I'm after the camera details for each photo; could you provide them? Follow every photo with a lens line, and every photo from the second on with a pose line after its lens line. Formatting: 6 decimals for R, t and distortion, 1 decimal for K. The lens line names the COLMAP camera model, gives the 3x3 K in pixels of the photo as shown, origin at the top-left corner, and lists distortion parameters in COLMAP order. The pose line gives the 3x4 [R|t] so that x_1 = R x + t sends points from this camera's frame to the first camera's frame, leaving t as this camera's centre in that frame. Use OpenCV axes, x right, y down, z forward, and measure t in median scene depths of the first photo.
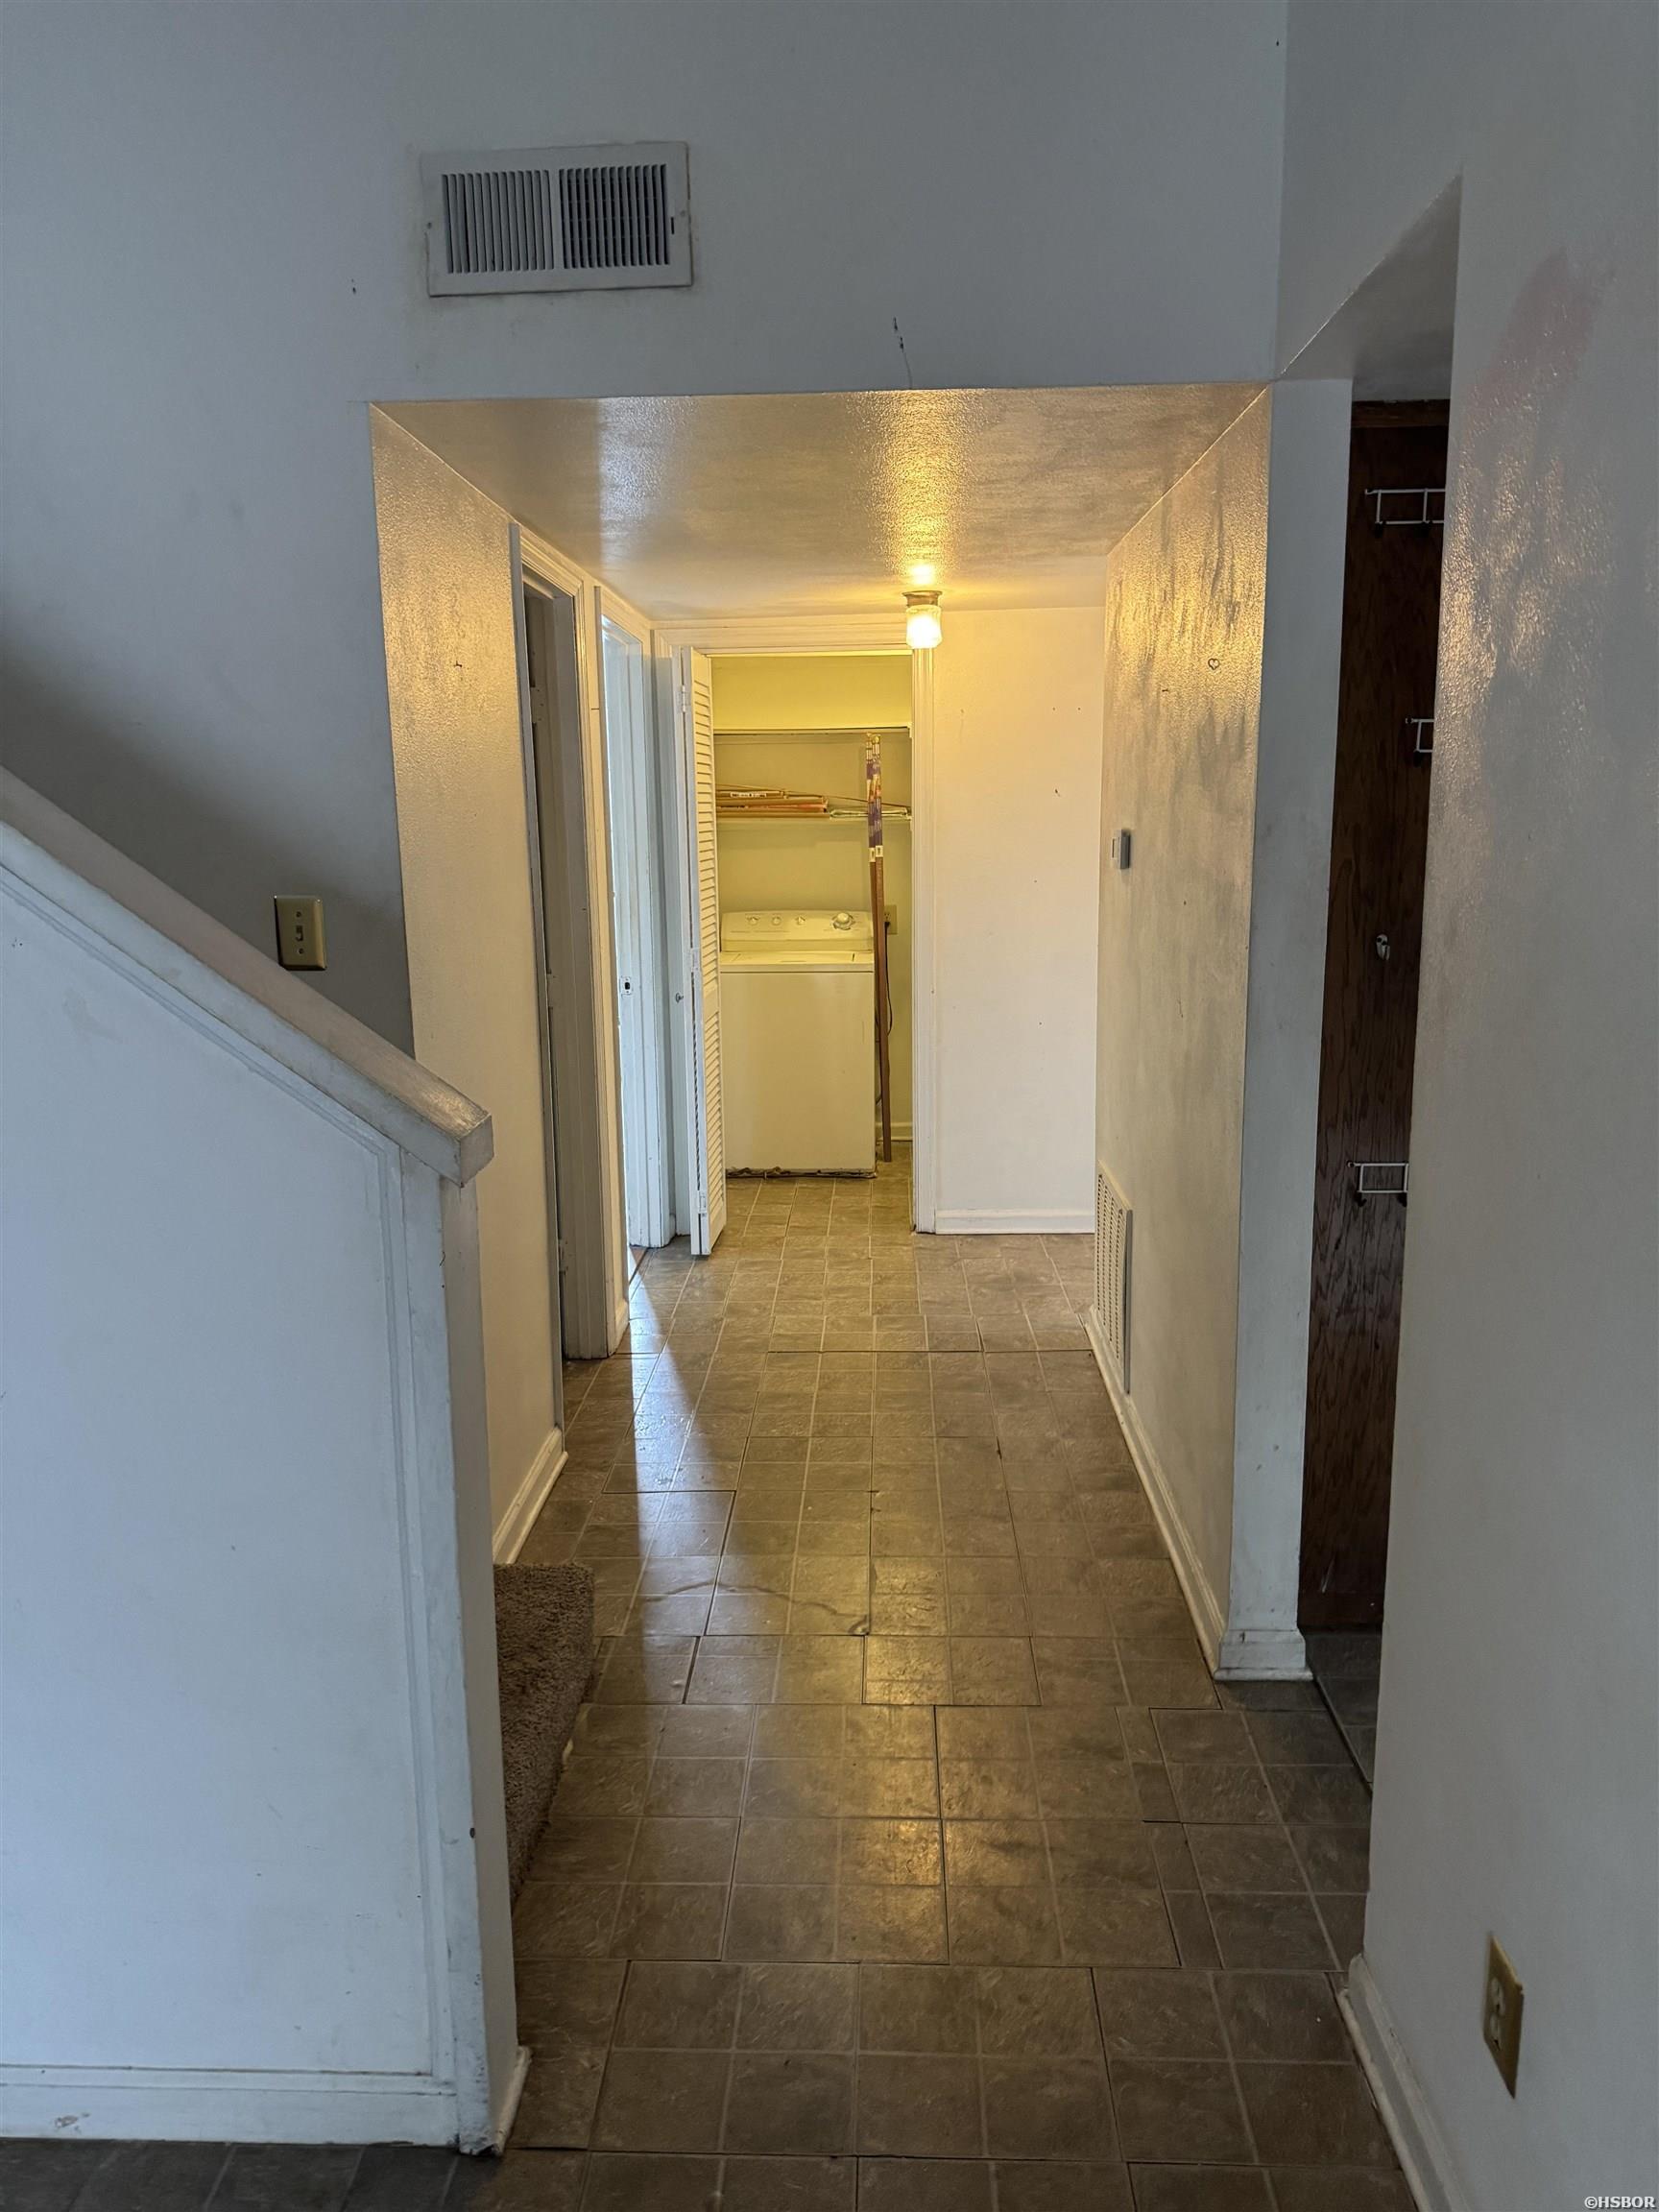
lens RADIAL K [[1553.6, 0, 824.3], [0, 1553.6, 1100.7], [0, 0, 1]] dist [0.032410, -0.029177]
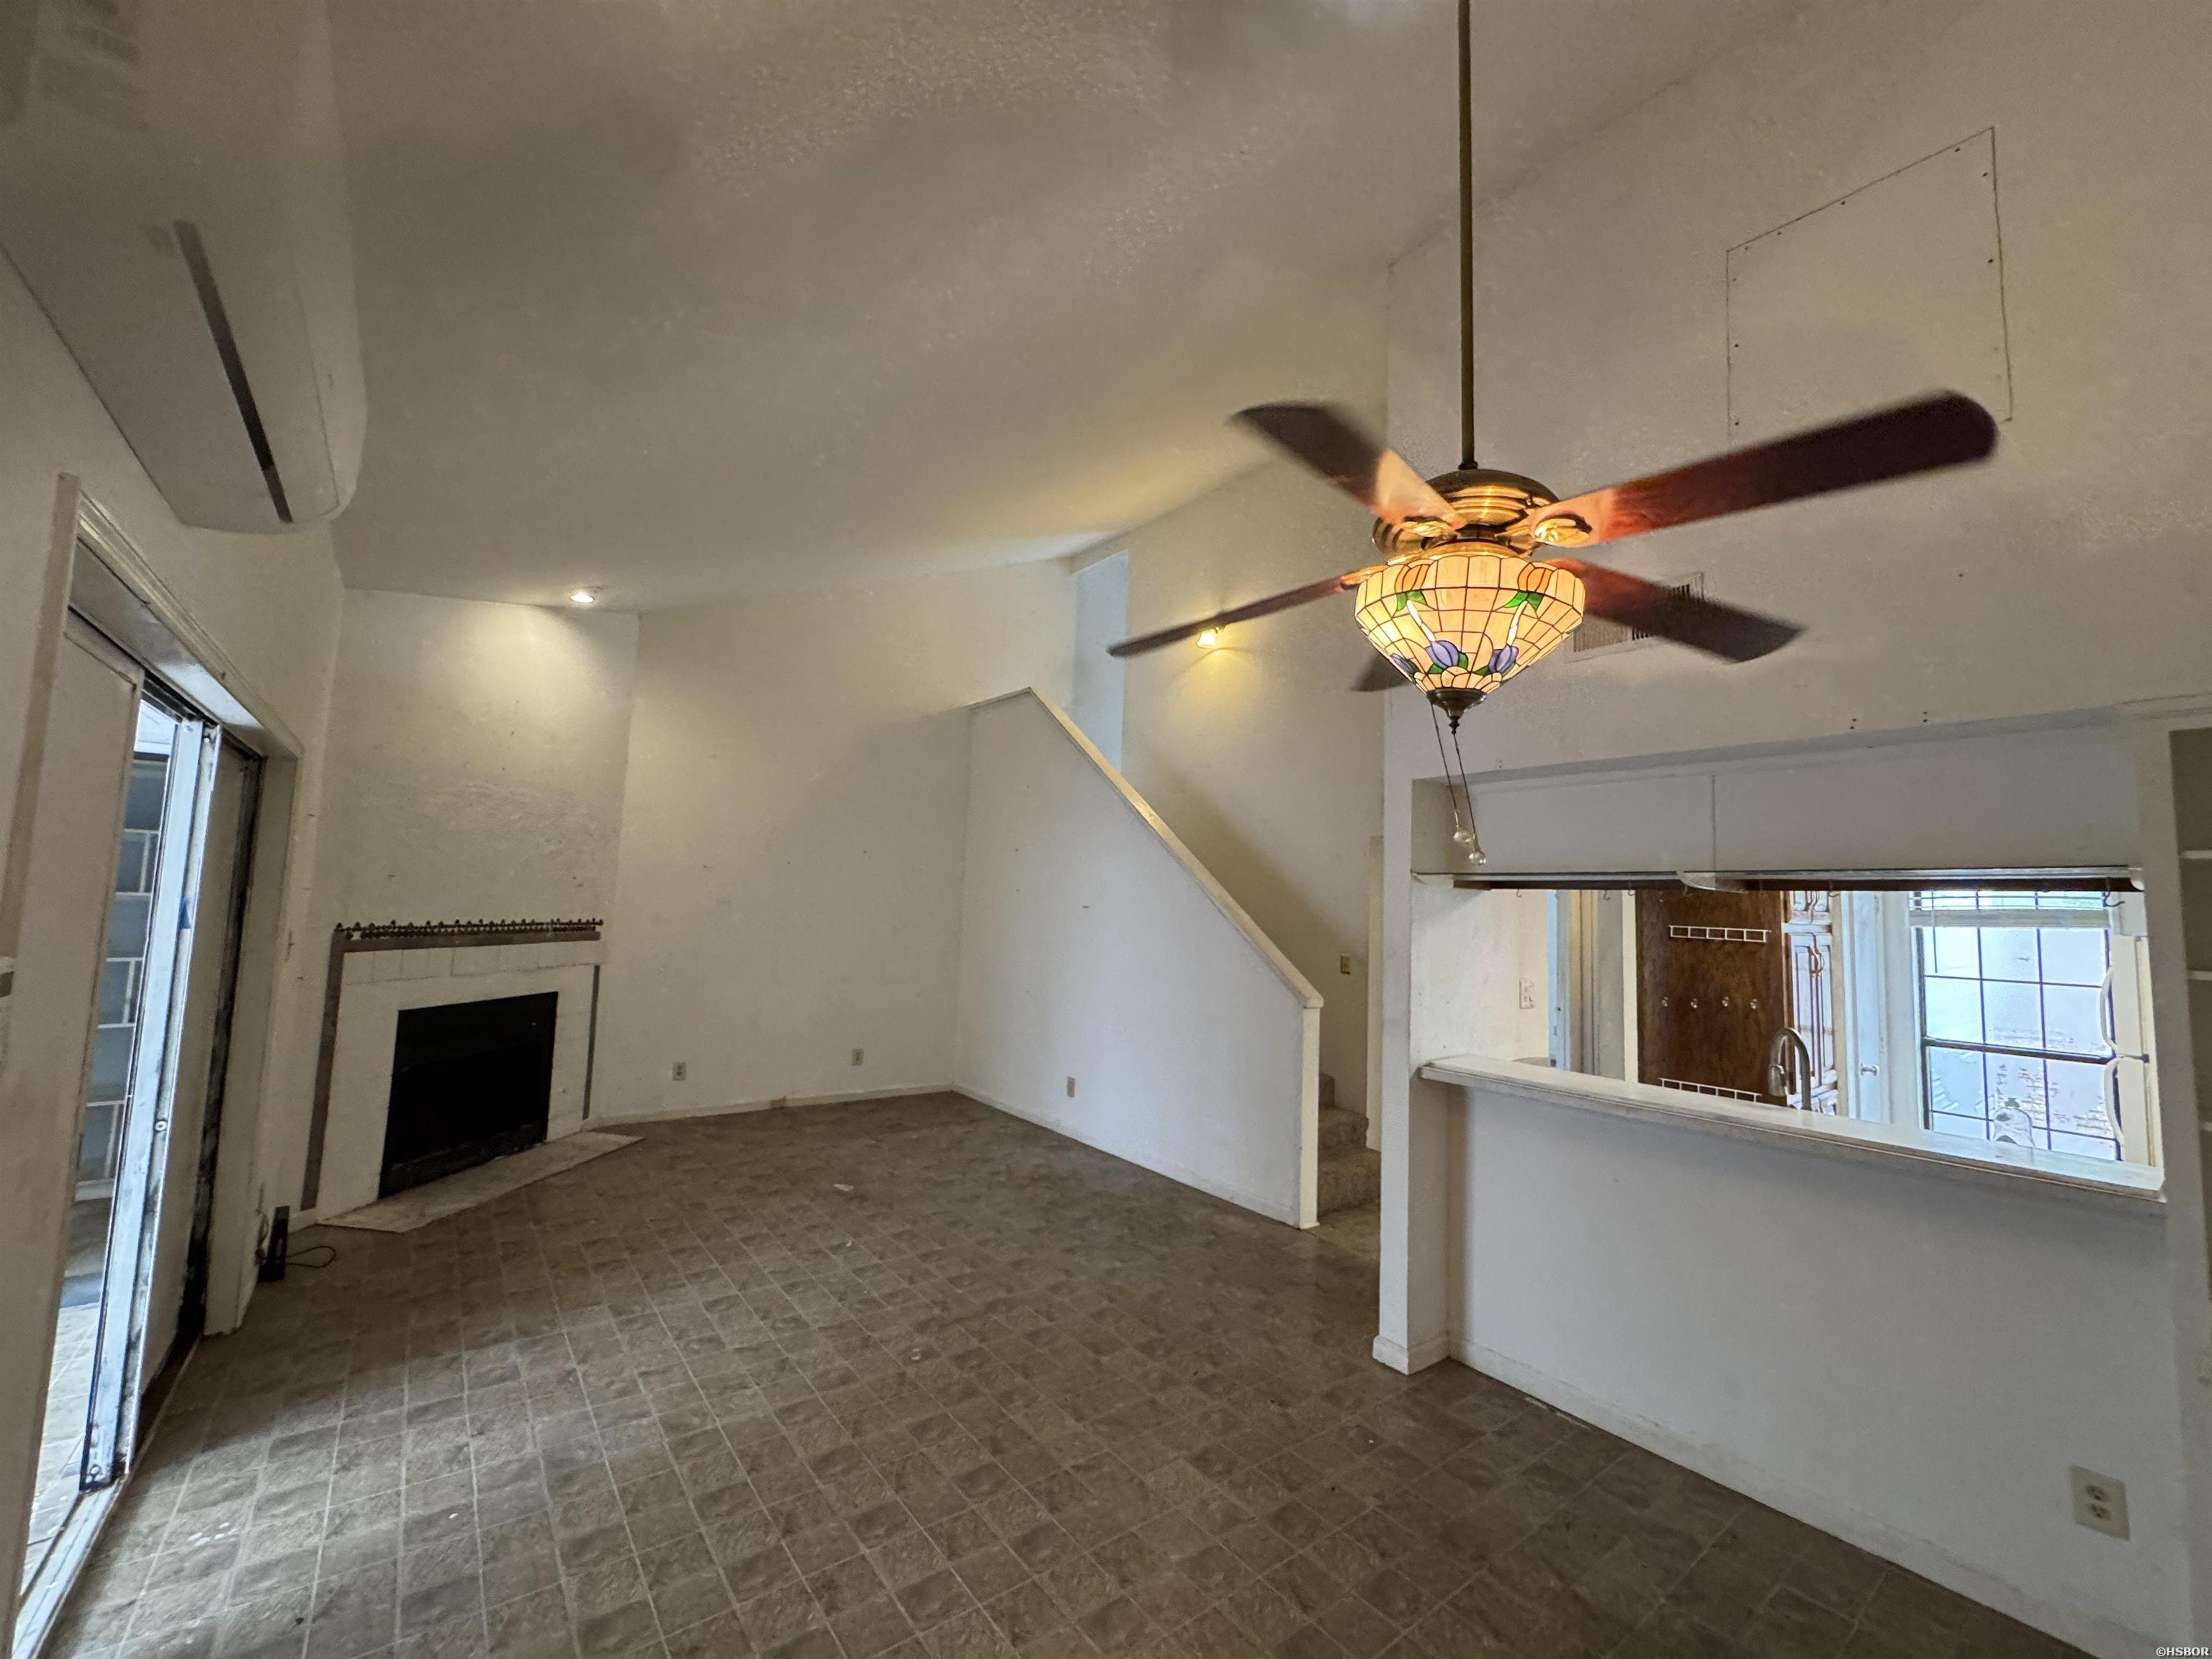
lens RADIAL K [[889.2, 0, 1099.1], [0, 889.2, 831.6], [0, 0, 1]] dist [-0.004212, 0.000465]
pose [[0.640841, -0.025882, -0.767237, 0.652214], [-0.186653, 0.964186, -0.188429, 0.071569], [0.744636, 0.263960, 0.613060, -0.606271]]
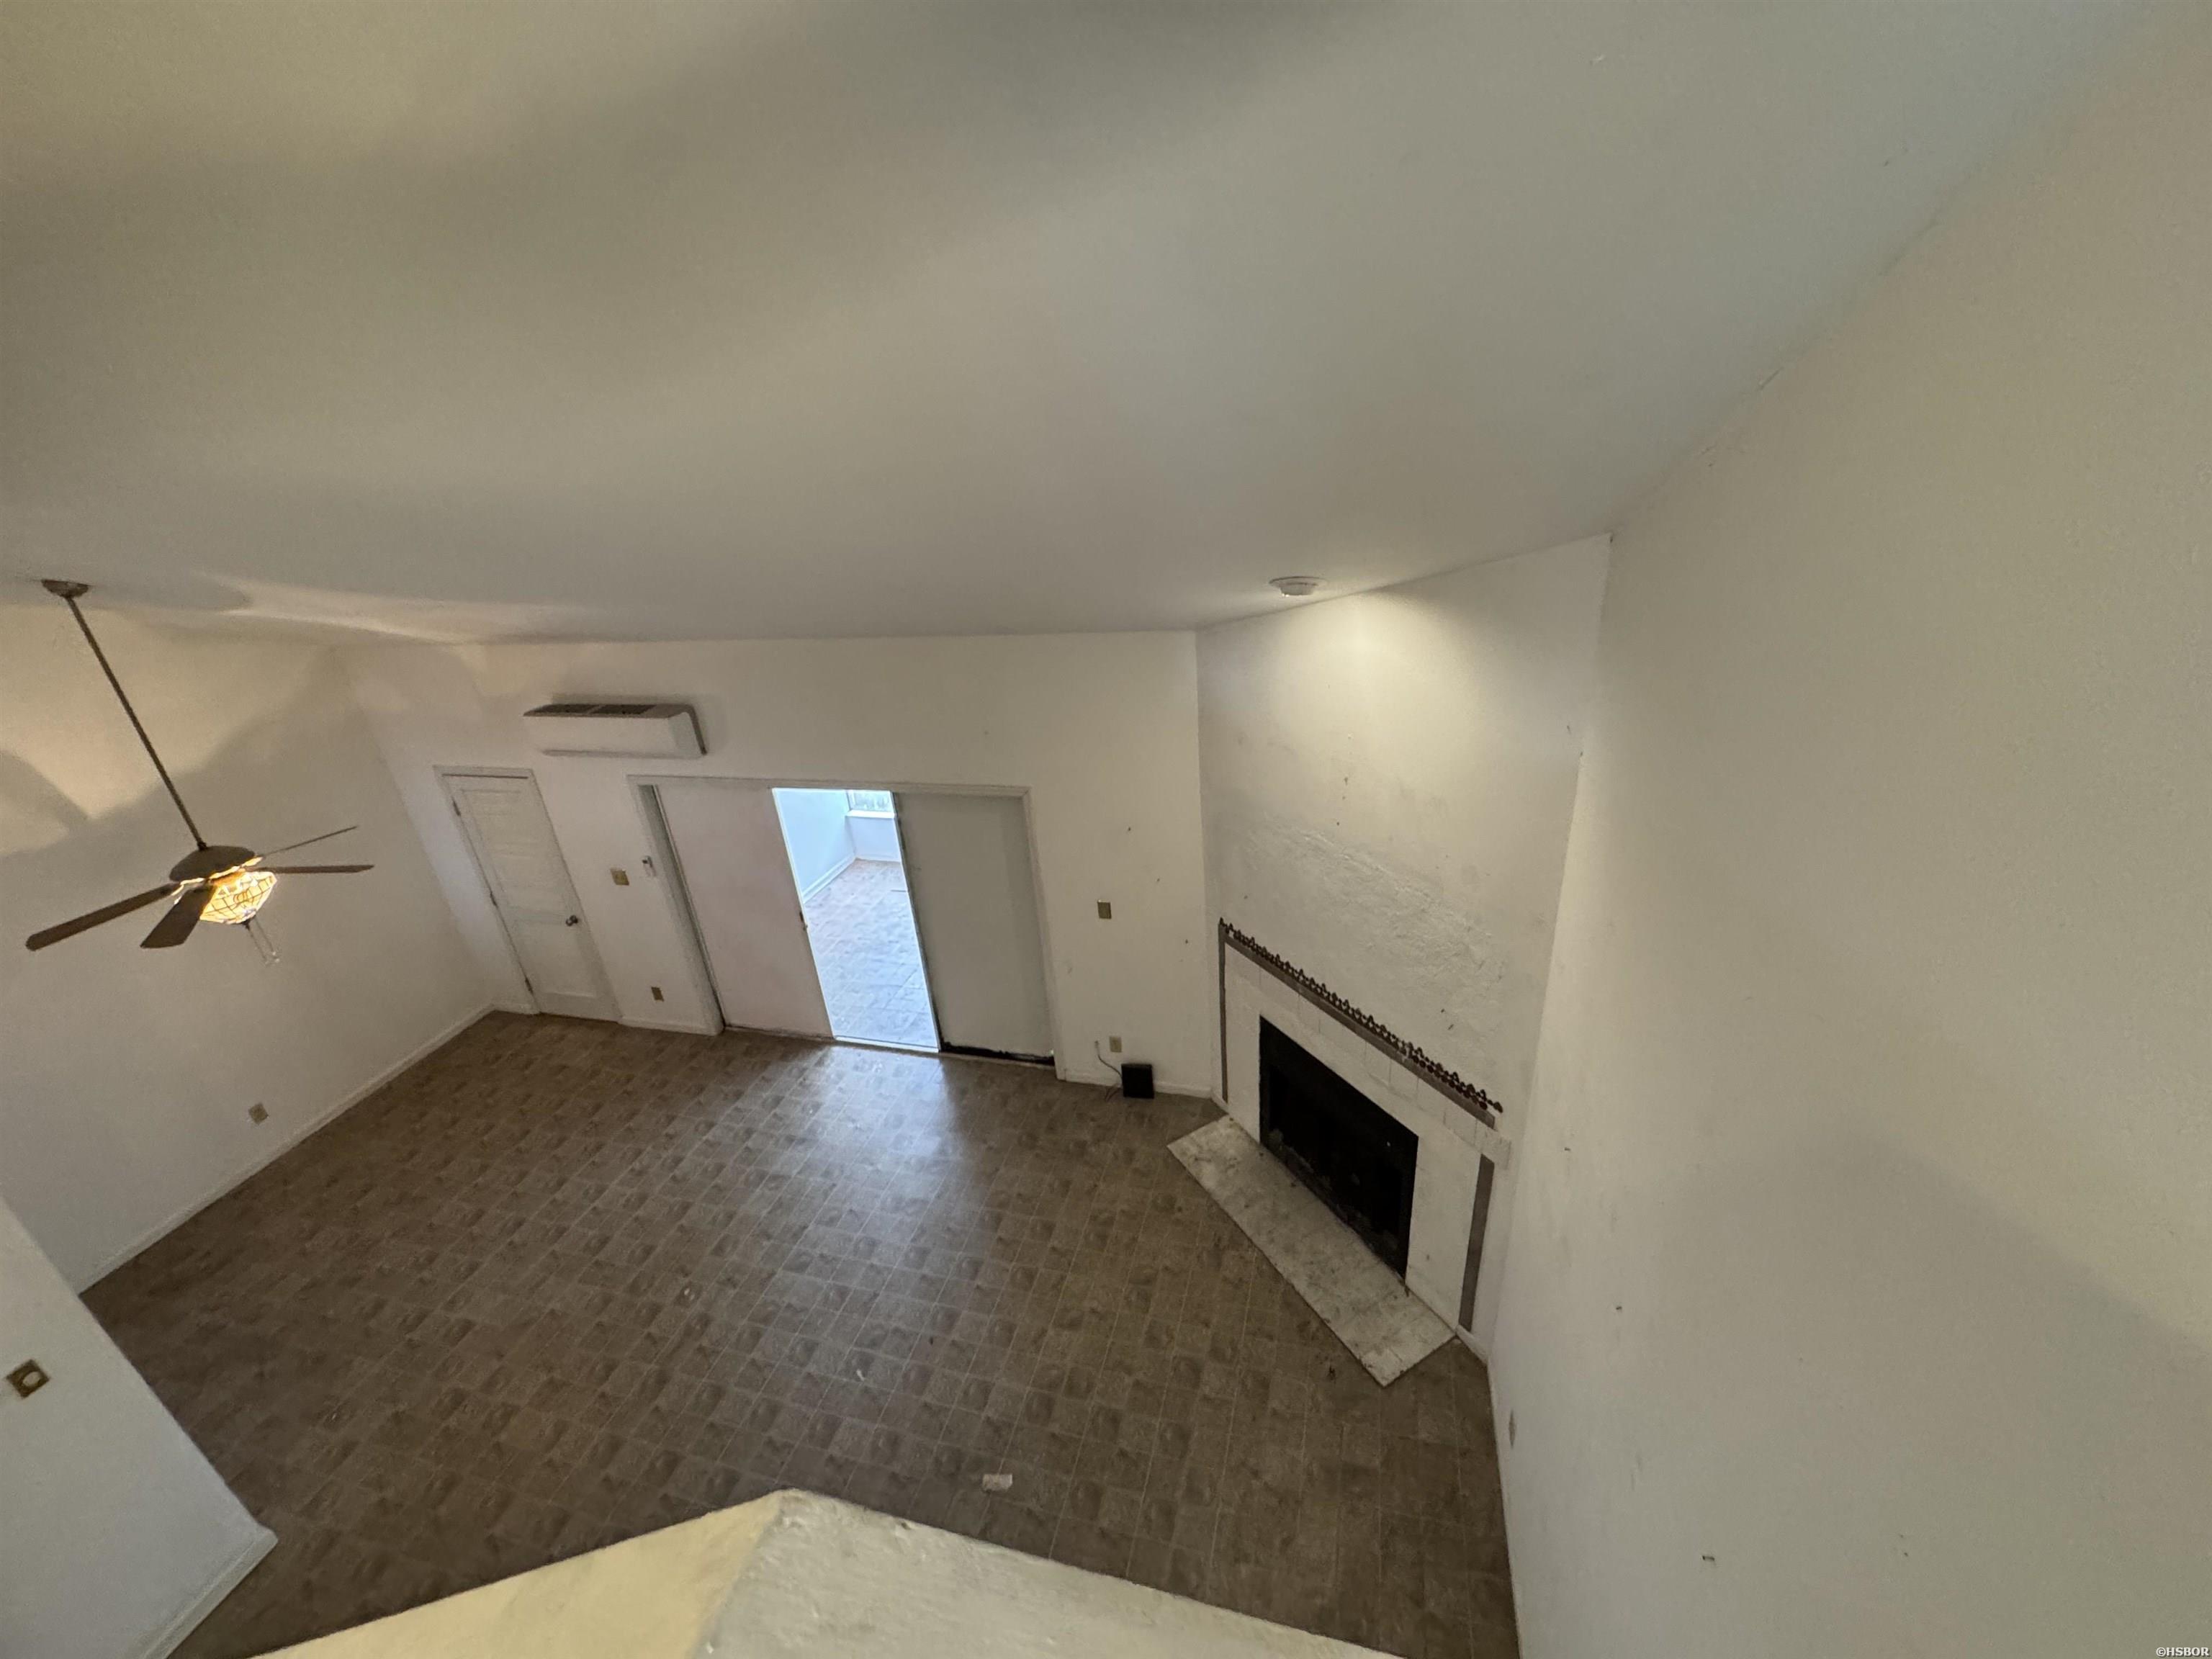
lens RADIAL K [[889.2, 0, 1107.2], [0, 889.2, 833.8], [0, 0, 1]] dist [-0.004212, 0.000465]
pose [[-0.971673, -0.012210, 0.236015, -0.917491], [0.127228, 0.814572, 0.565938, -0.693619], [-0.199161, 0.579934, -0.789944, 0.369386]]
